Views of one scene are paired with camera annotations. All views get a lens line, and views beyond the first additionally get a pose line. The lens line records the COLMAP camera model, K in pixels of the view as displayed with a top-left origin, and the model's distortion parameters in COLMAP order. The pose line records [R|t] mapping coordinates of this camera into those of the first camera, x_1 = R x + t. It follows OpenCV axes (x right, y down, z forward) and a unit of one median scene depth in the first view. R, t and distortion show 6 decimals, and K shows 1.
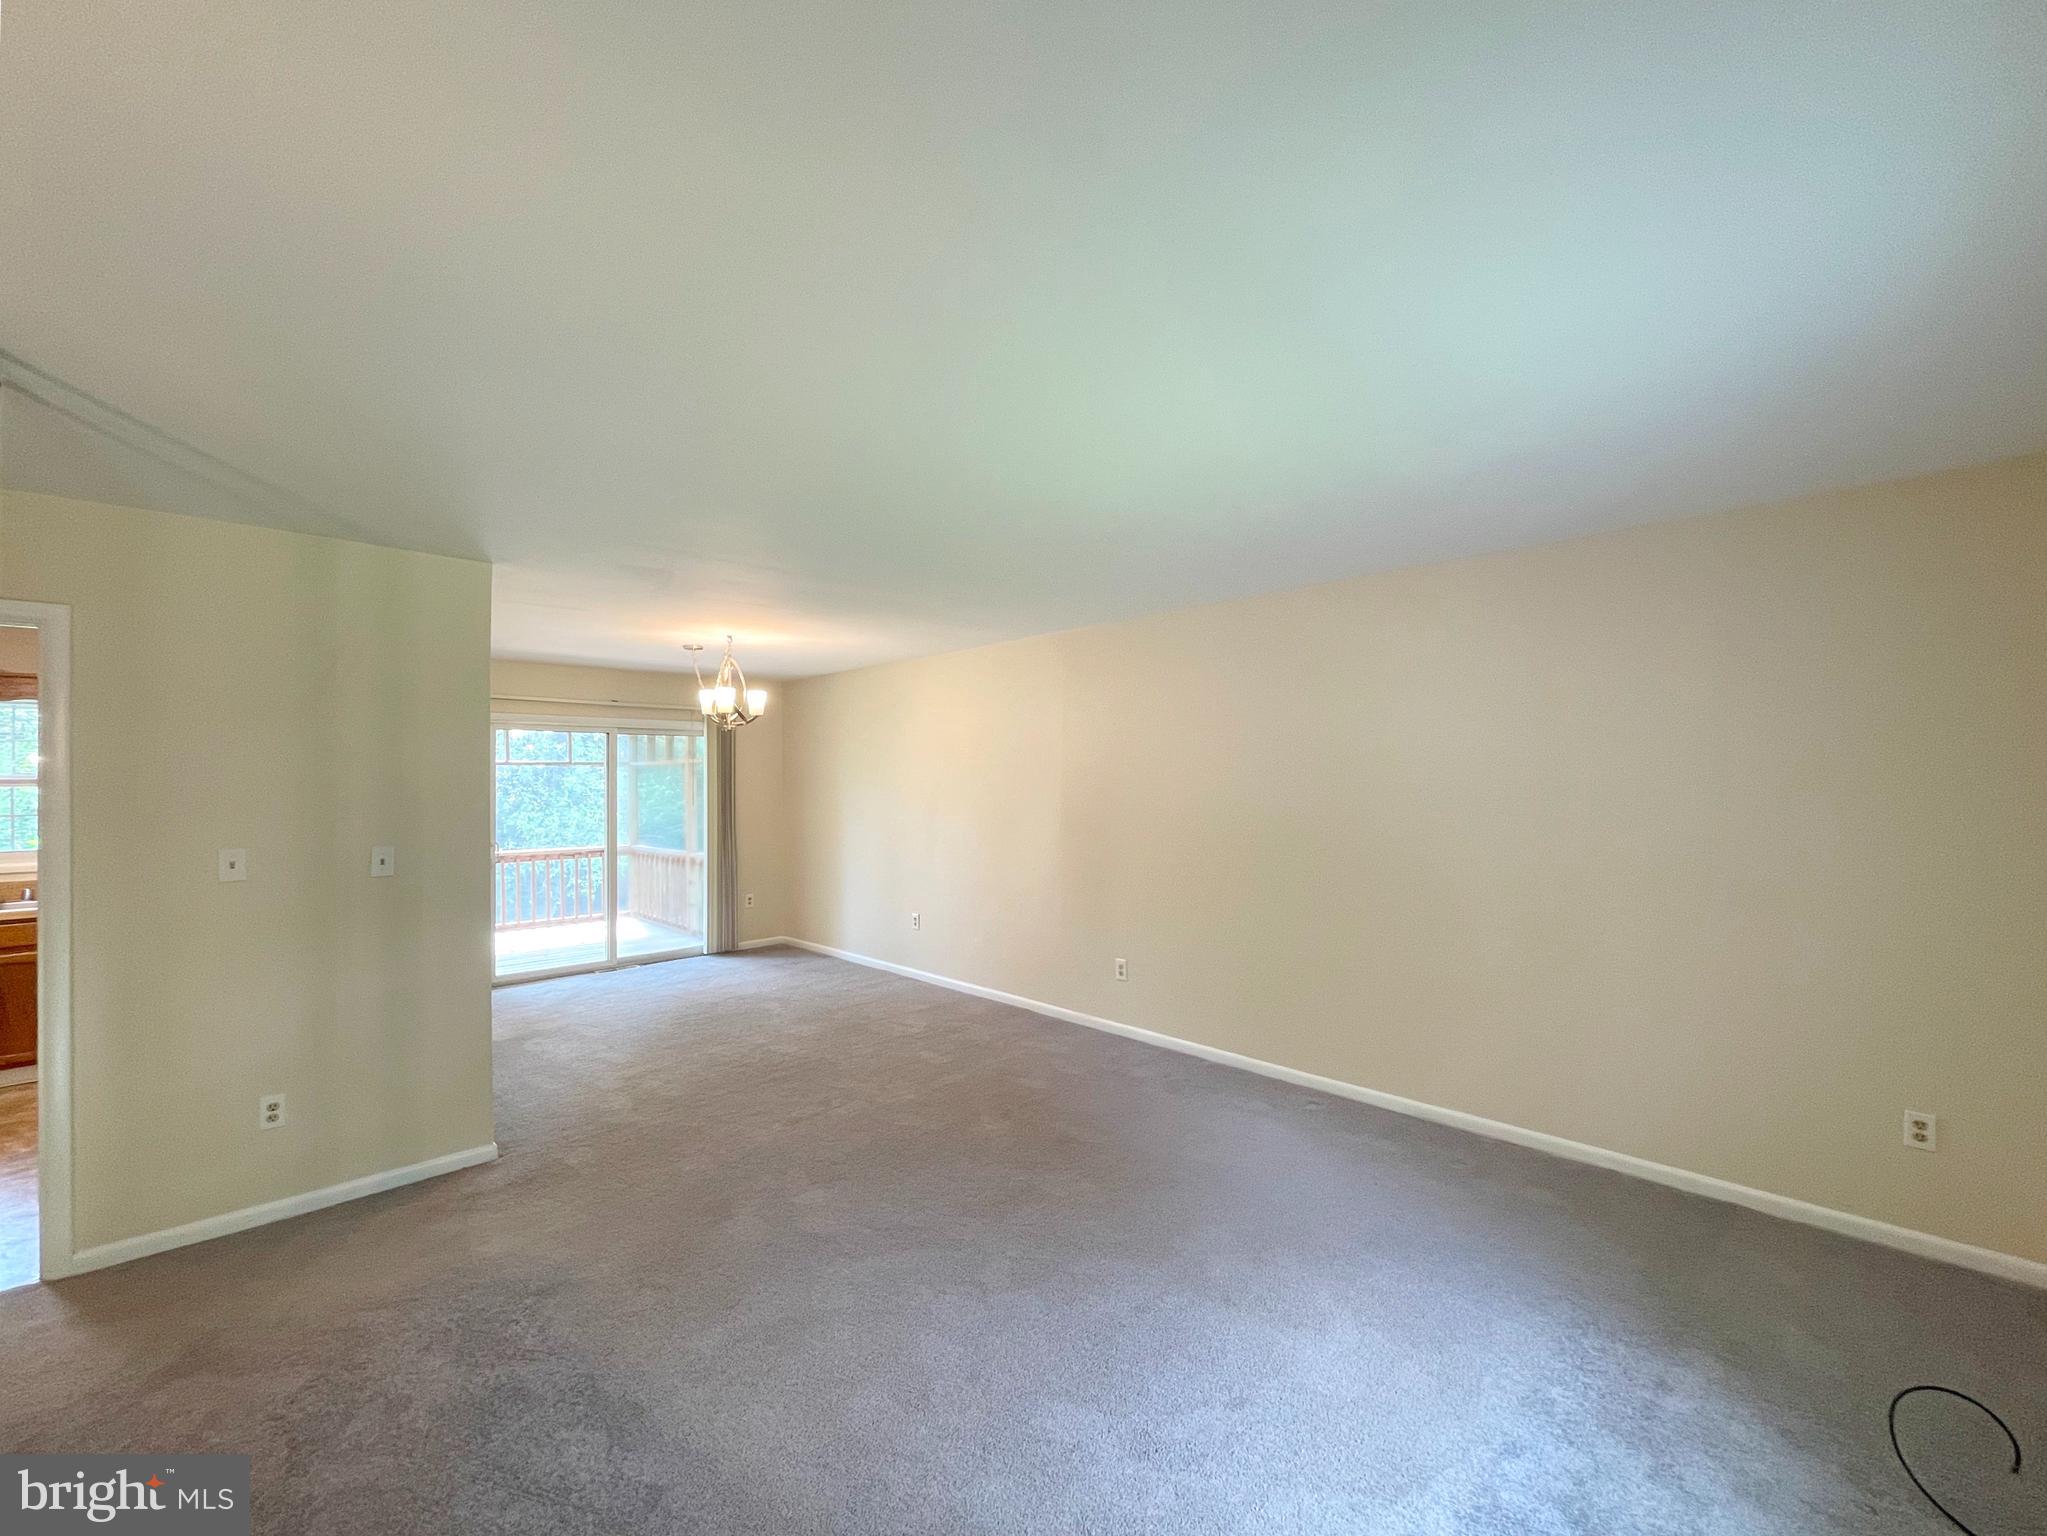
lens RADIAL K [[843.0, 0, 1023.1], [0, 843.0, 761.9], [0, 0, 1]] dist [-0.024215, 0.011366]
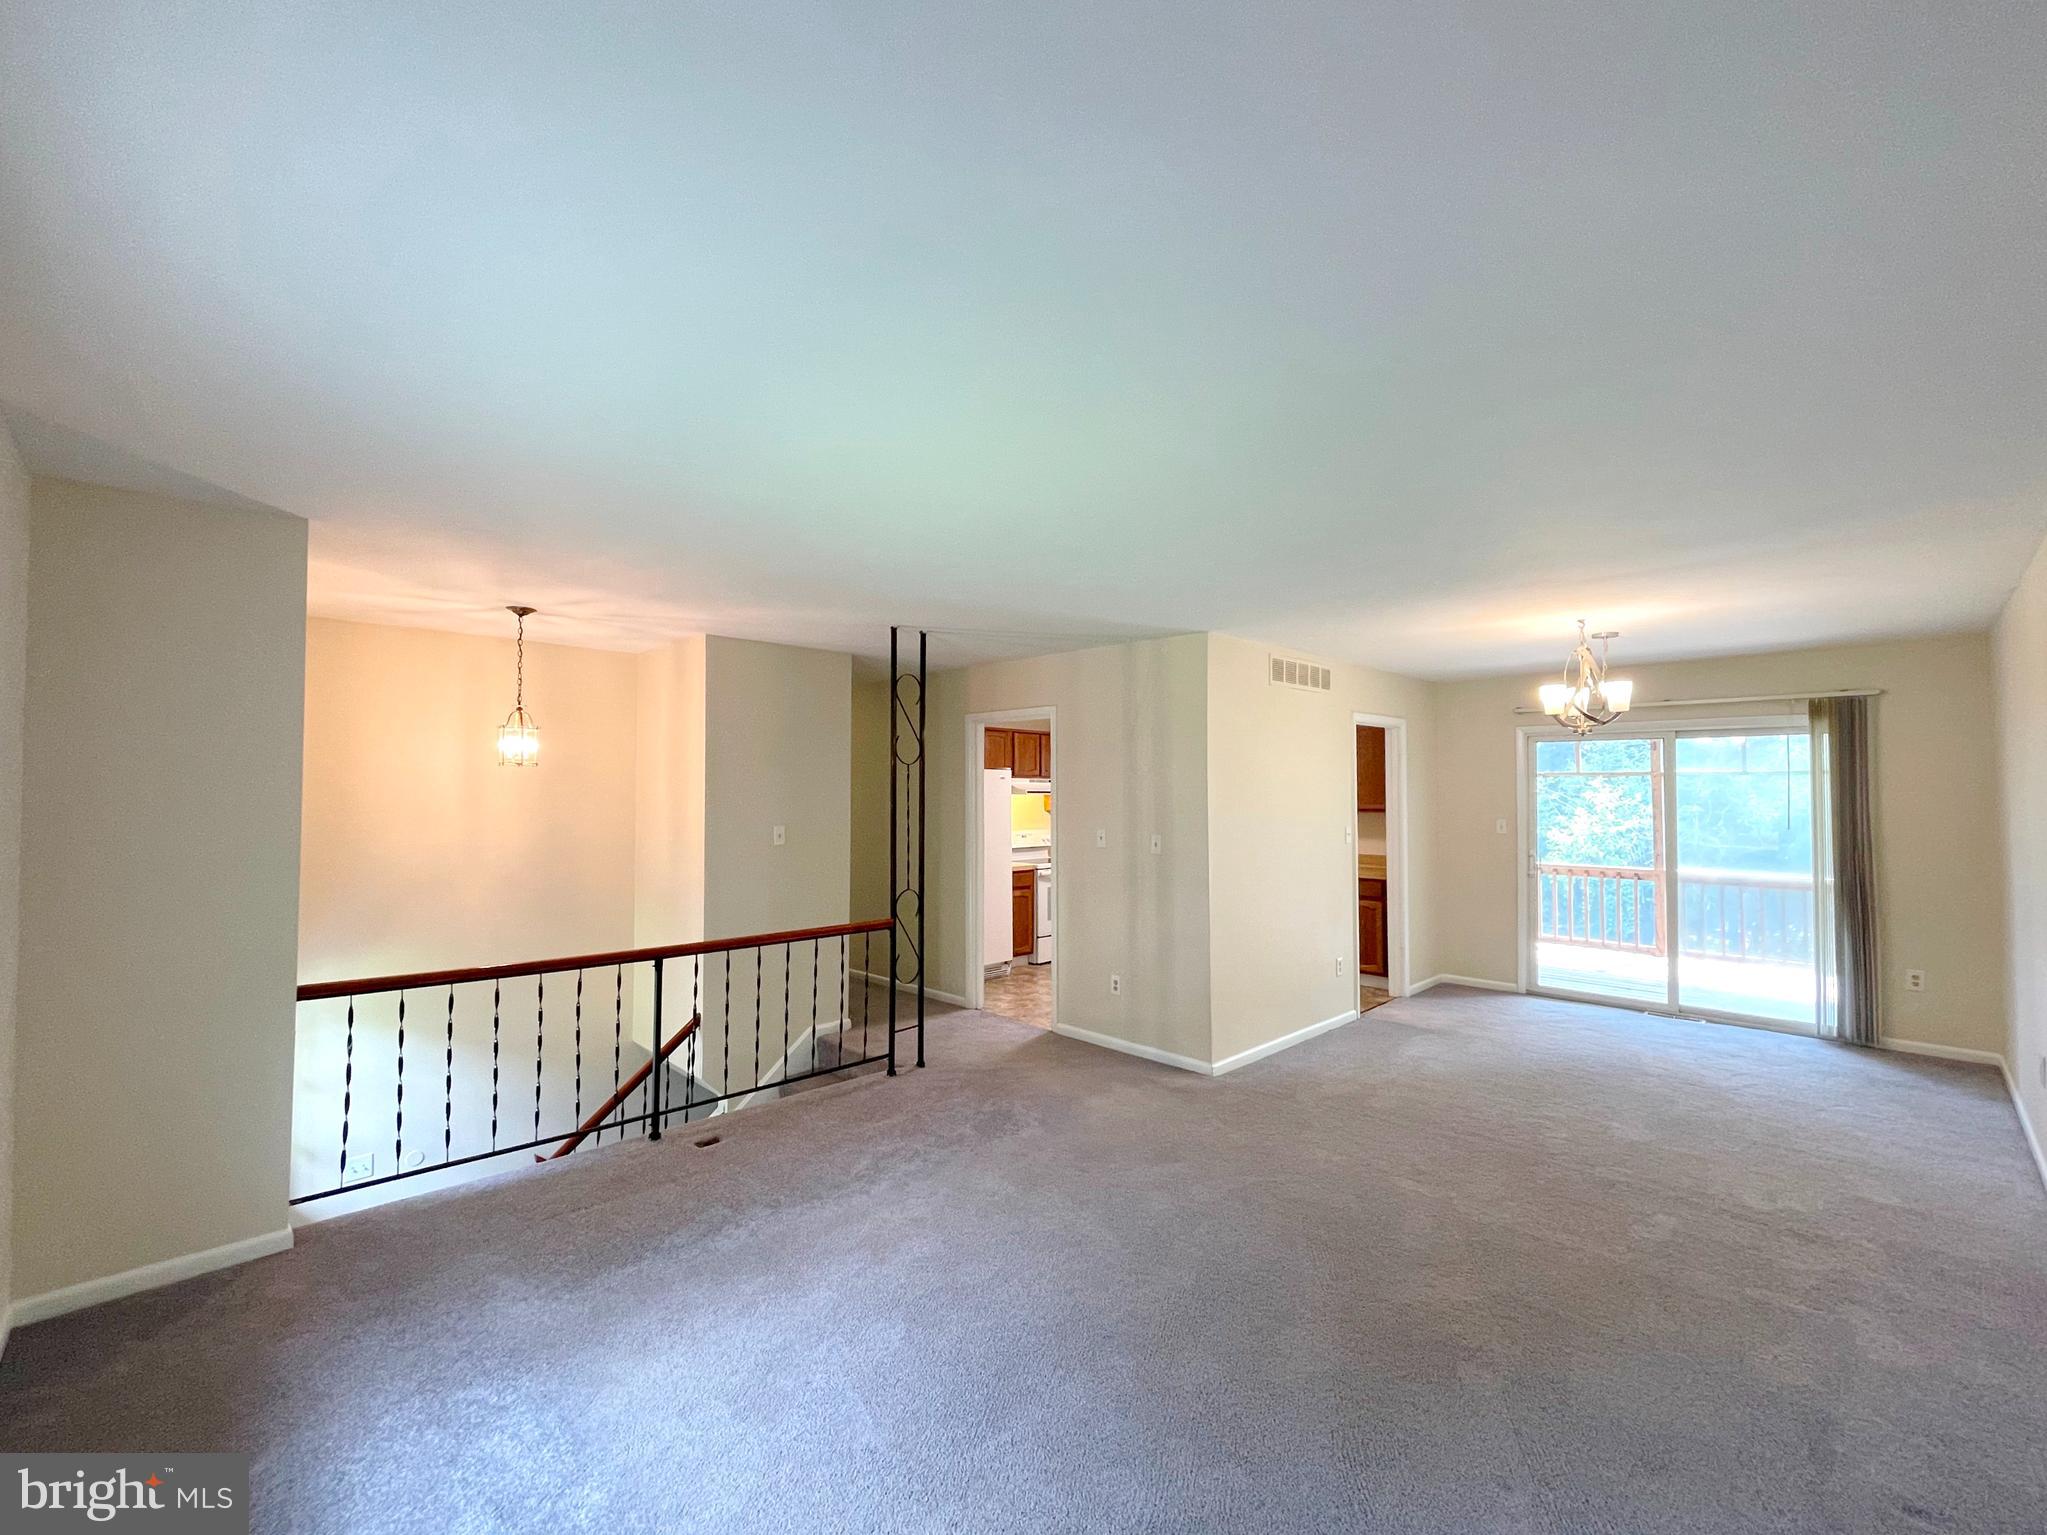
lens RADIAL K [[843.0, 0, 1023.1], [0, 843.0, 761.4], [0, 0, 1]] dist [-0.024215, 0.011366]
pose [[0.027444, -0.025044, -0.999310, 0.447458], [0.014277, 0.999594, -0.024659, 0.000894], [0.999521, -0.013591, 0.027790, 0.418137]]
